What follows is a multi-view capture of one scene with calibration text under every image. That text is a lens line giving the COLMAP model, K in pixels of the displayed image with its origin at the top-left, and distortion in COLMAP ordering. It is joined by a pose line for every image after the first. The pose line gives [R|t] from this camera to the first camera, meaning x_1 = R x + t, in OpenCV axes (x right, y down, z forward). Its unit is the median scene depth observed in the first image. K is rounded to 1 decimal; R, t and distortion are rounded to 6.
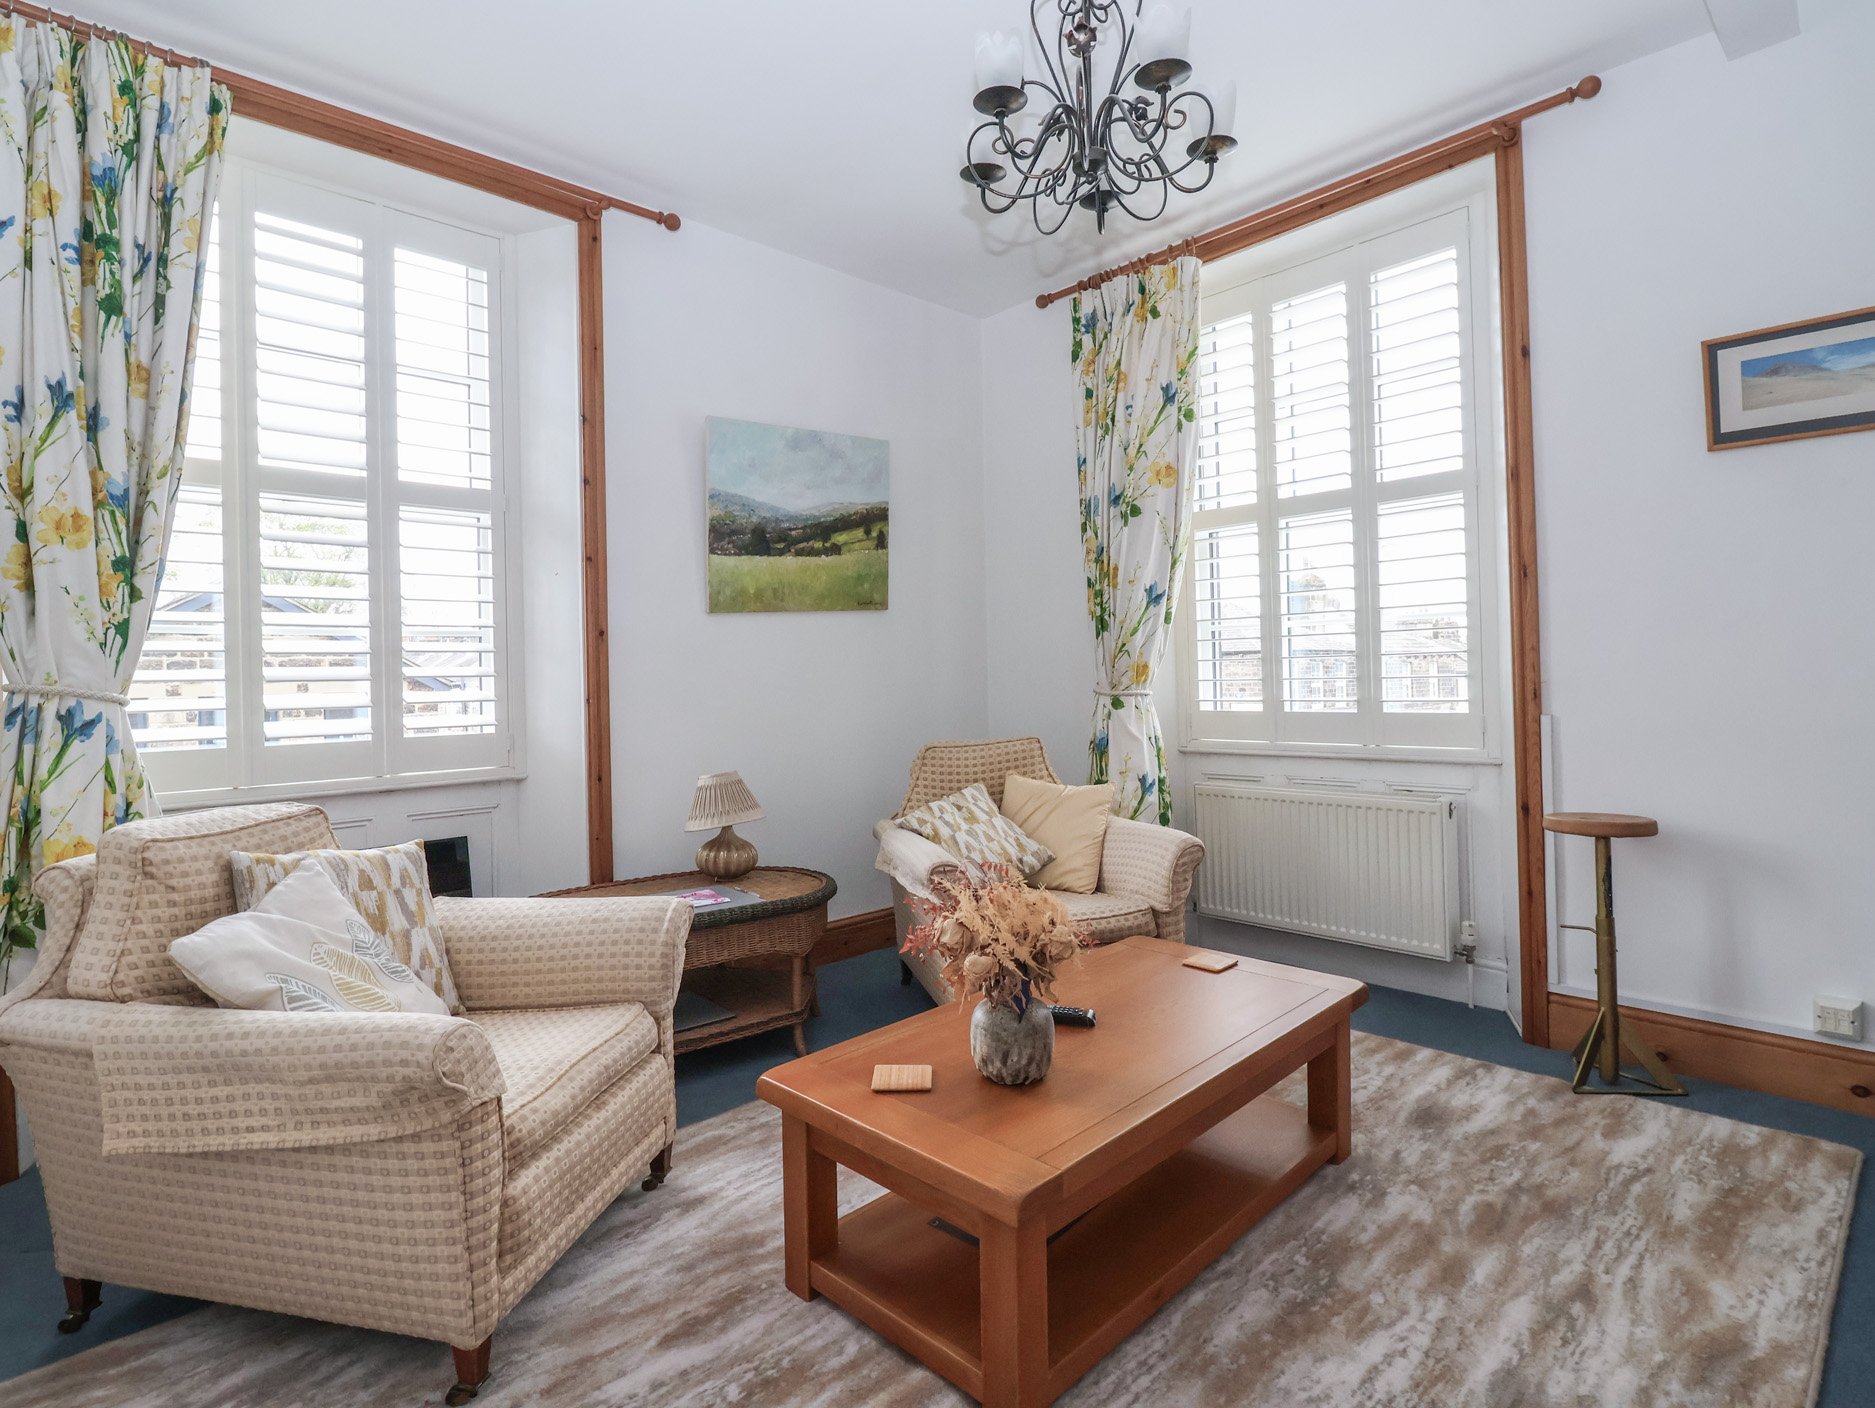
lens RADIAL K [[978.4, 0, 938.7], [0, 978.4, 670.6], [0, 0, 1]] dist [-0.002715, -0.001063]
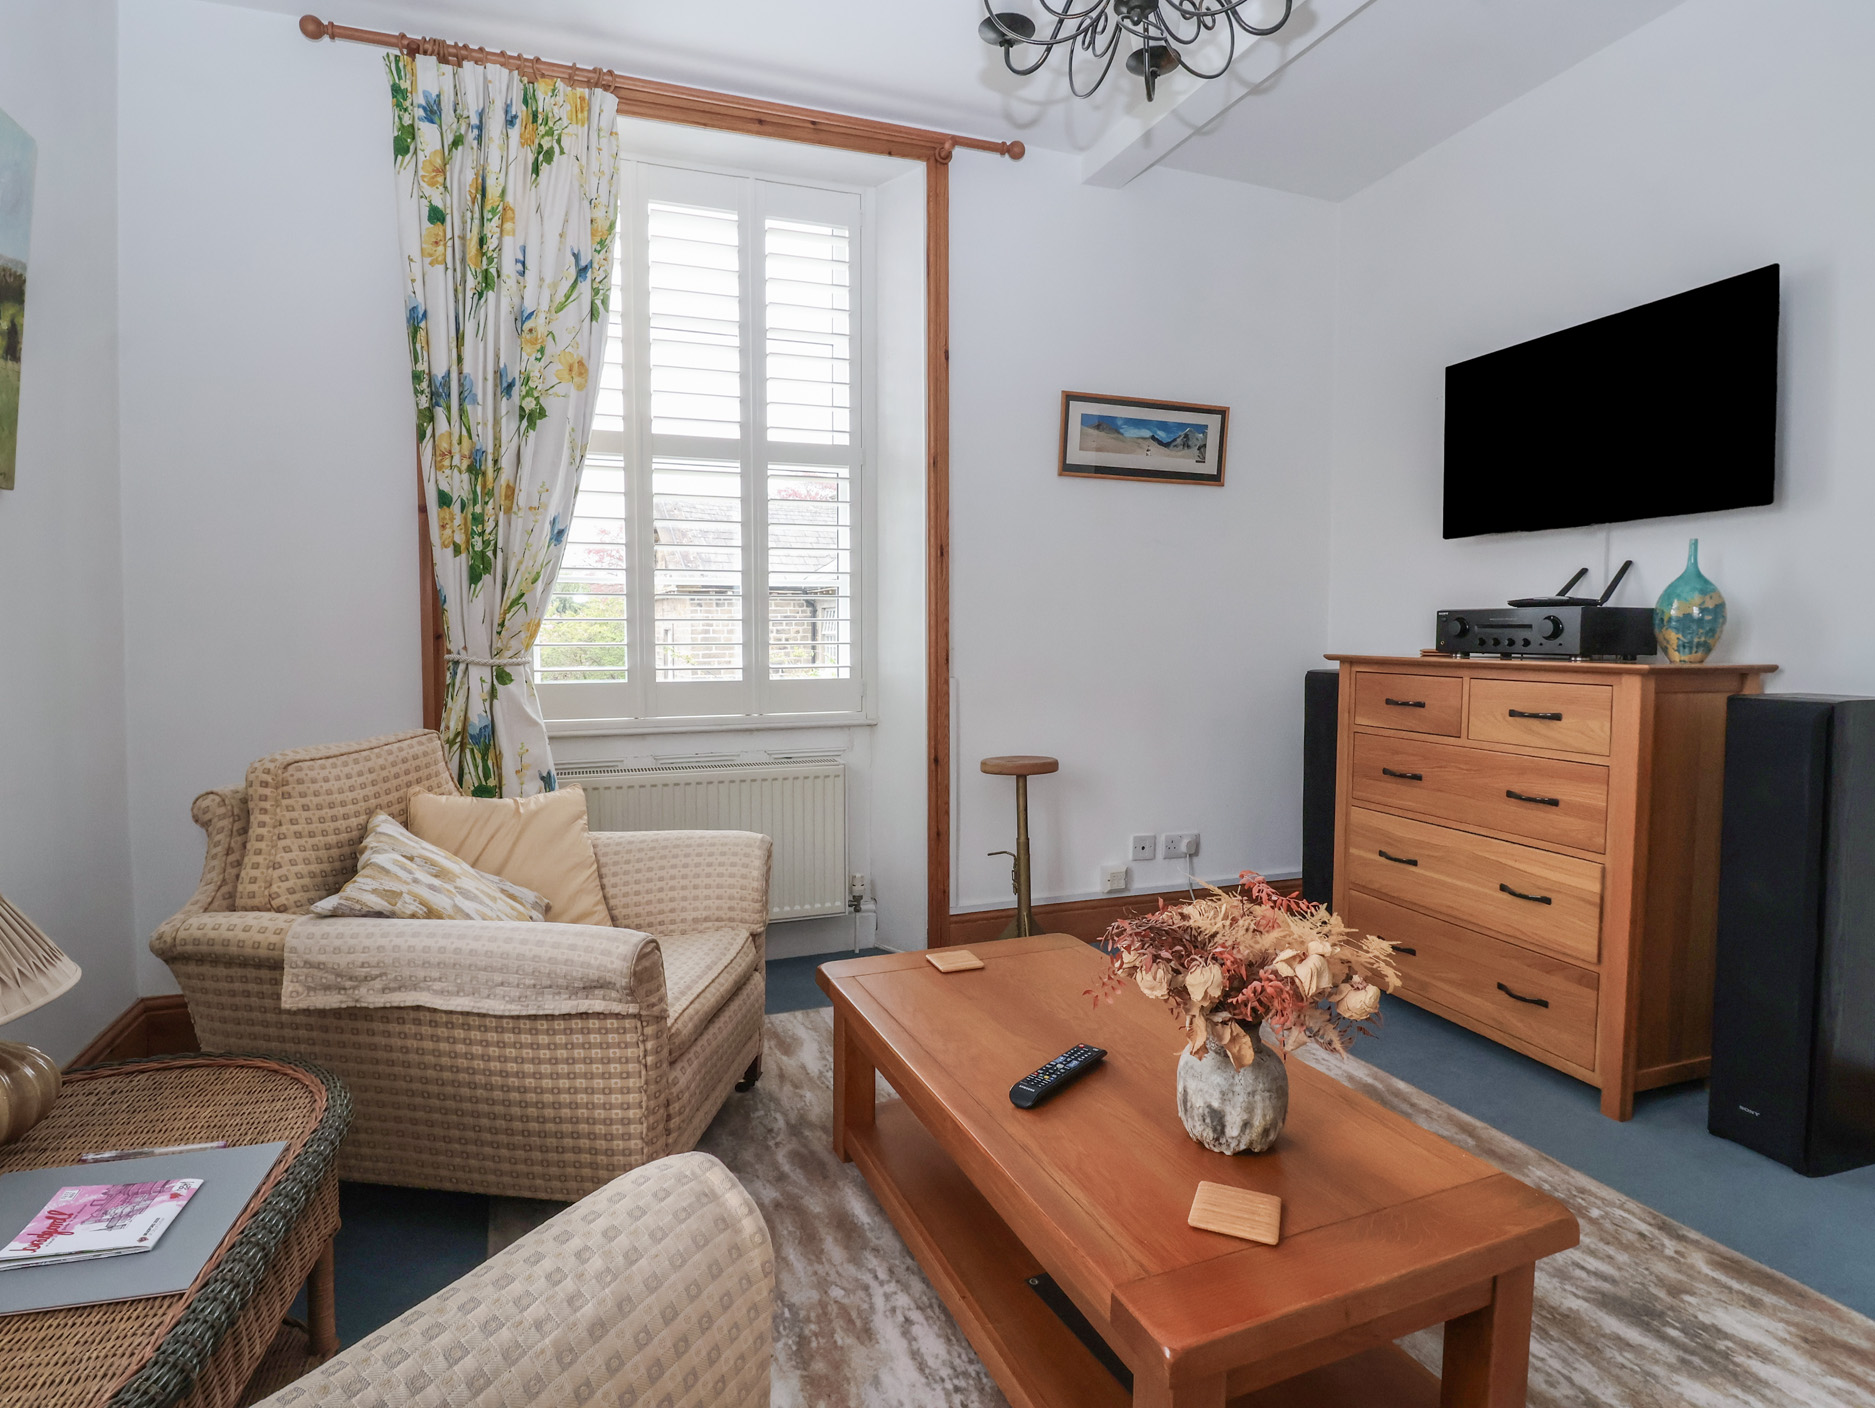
lens RADIAL K [[978.4, 0, 938.7], [0, 978.4, 670.6], [0, 0, 1]] dist [-0.002715, -0.001063]
pose [[0.400400, -0.014936, 0.916219, -0.357864], [-0.017416, 0.999563, 0.023905, 0.007553], [-0.916175, -0.025529, 0.399964, 0.446702]]
